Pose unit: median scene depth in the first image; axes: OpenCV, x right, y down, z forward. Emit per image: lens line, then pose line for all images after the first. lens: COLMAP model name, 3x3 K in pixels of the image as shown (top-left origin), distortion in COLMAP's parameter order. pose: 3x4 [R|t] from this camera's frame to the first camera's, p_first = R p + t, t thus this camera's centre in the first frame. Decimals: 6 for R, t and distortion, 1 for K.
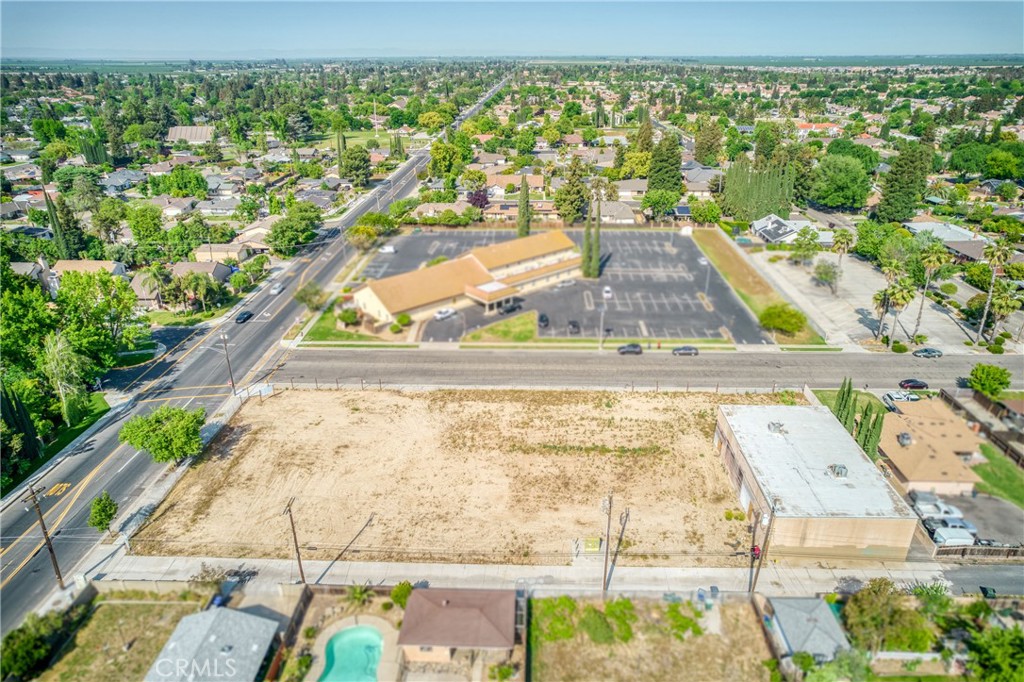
lens RADIAL K [[669.8, 0, 515.8], [0, 669.8, 340.8], [0, 0, 1]] dist [-0.072735, 0.085510]
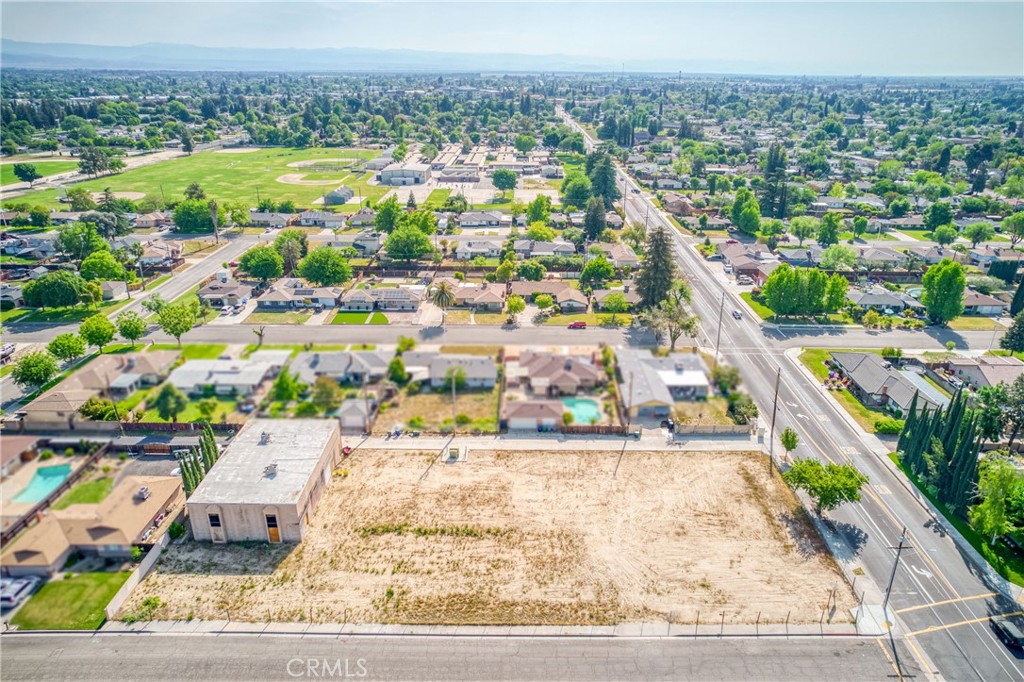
lens RADIAL K [[685.8, 0, 516.5], [0, 685.8, 367.5], [0, 0, 1]] dist [-0.070960, 0.078699]
pose [[-0.999806, 0.007178, -0.018324, 0.001368], [-0.008576, 0.679109, 0.733987, -0.542811], [0.017713, 0.734002, -0.678916, 1.086806]]
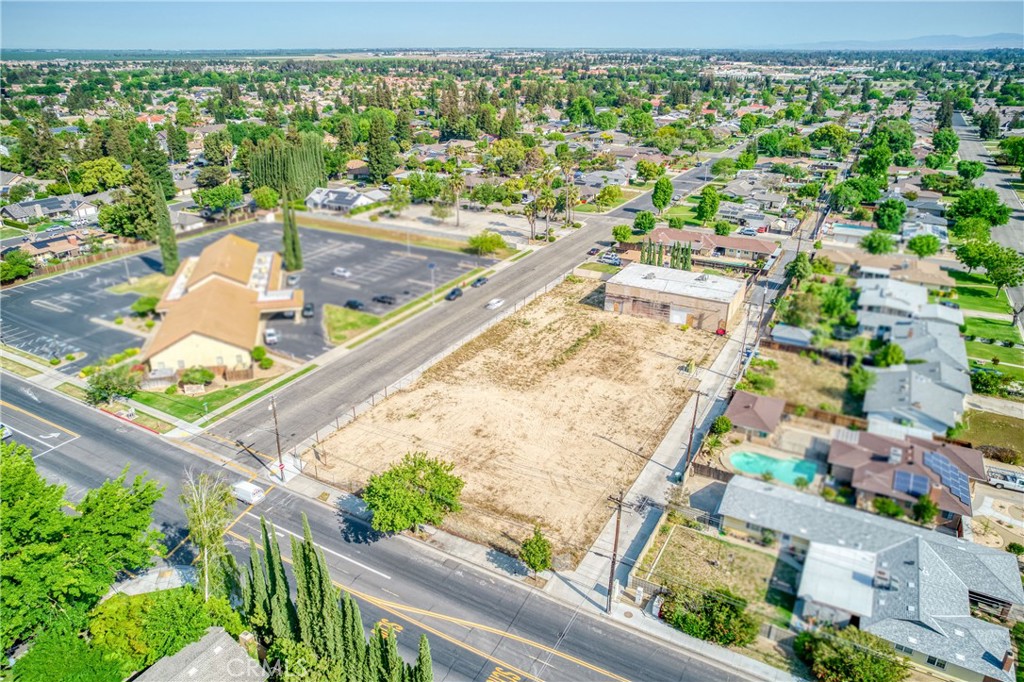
lens RADIAL K [[686.1, 0, 512.0], [0, 686.1, 341.0], [0, 0, 1]] dist [-0.064255, 0.067901]
pose [[0.458311, -0.349578, 0.817158, -0.729894], [0.351950, 0.915628, 0.194309, -0.101600], [-0.816139, 0.198545, 0.542676, 0.281121]]
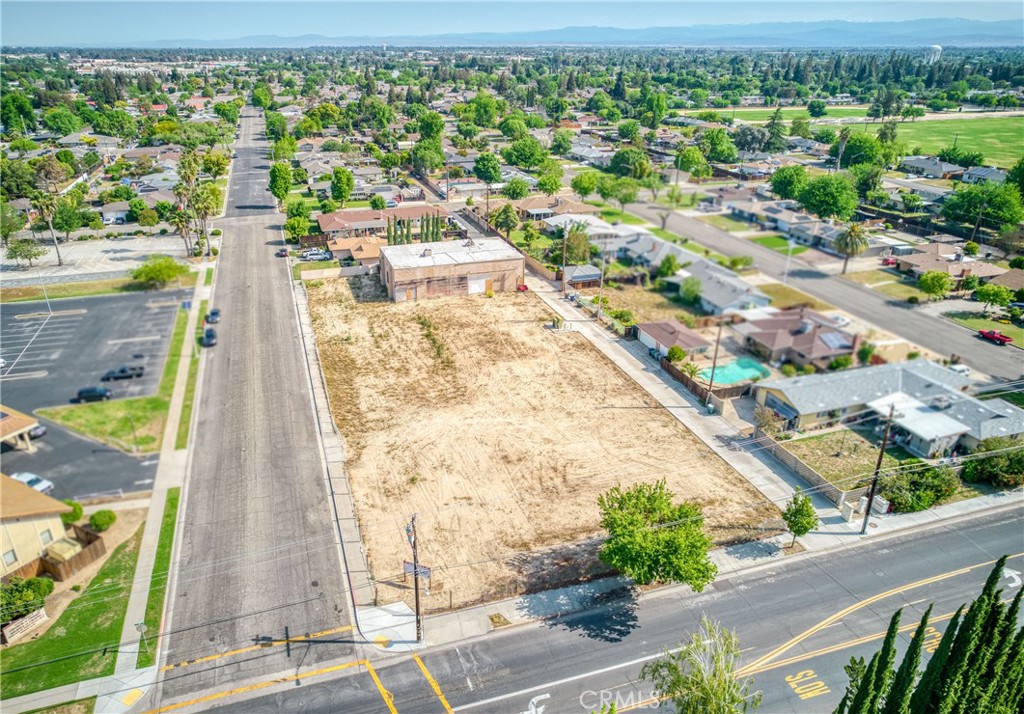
lens RADIAL K [[674.3, 0, 484.8], [0, 674.3, 356.4], [0, 0, 1]] dist [-0.072457, 0.074834]
pose [[-0.326577, -0.395888, 0.858266, -0.634724], [0.380296, 0.776270, 0.502772, -0.245126], [-0.865288, 0.490589, -0.102957, 0.755076]]
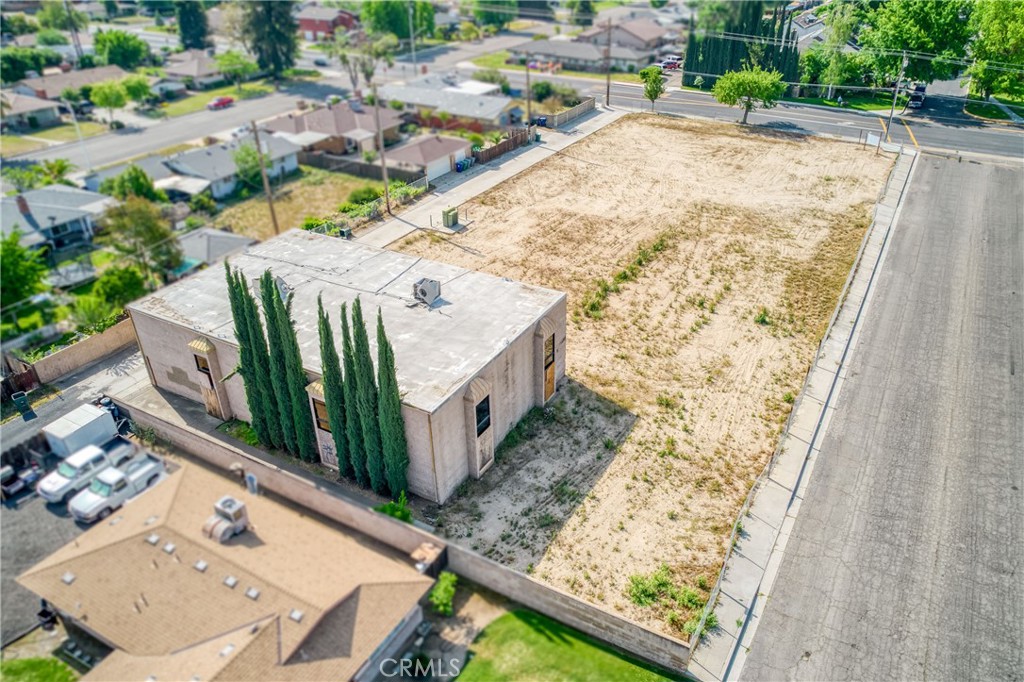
lens RADIAL K [[723.3, 0, 531.3], [0, 723.3, 384.8], [0, 0, 1]] dist [-0.070143, 0.074725]
pose [[-0.464654, 0.496783, -0.733010, 0.511557], [-0.353871, 0.654646, 0.667992, -0.136425], [0.811709, 0.569776, -0.128387, 0.768295]]
